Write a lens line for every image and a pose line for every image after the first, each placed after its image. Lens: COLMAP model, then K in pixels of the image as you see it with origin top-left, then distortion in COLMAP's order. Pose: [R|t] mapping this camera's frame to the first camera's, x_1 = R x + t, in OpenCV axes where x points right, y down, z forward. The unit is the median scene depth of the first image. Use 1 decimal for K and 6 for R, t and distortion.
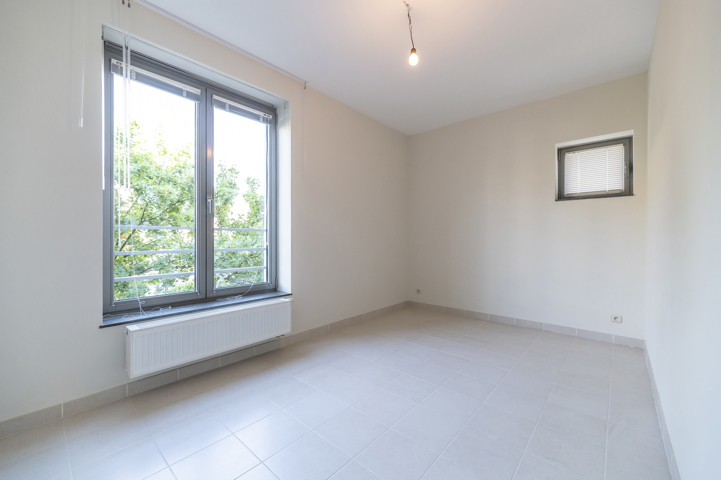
lens RADIAL K [[287.9, 0, 360.9], [0, 287.9, 238.7], [0, 0, 1]] dist [0.000736, 0.001110]
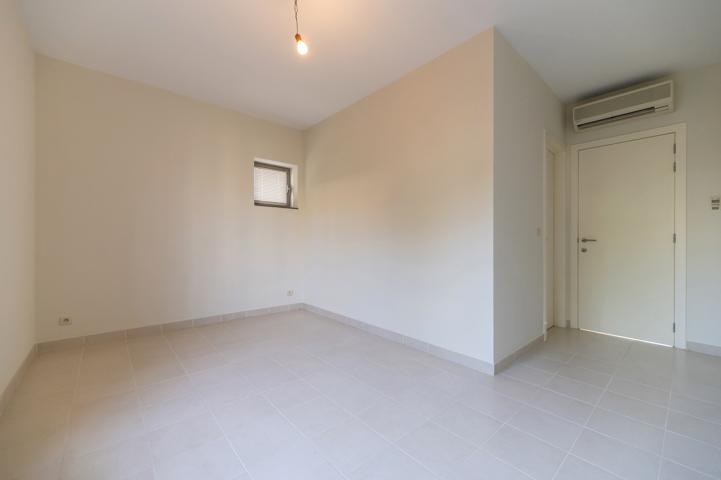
lens RADIAL K [[287.9, 0, 361.7], [0, 287.9, 238.0], [0, 0, 1]] dist [0.000736, 0.001110]
pose [[0.132140, 0.002642, 0.991228, -0.441720], [-0.009997, 0.999949, -0.001332, 0.000446], [-0.991181, -0.009733, 0.132160, 0.405256]]
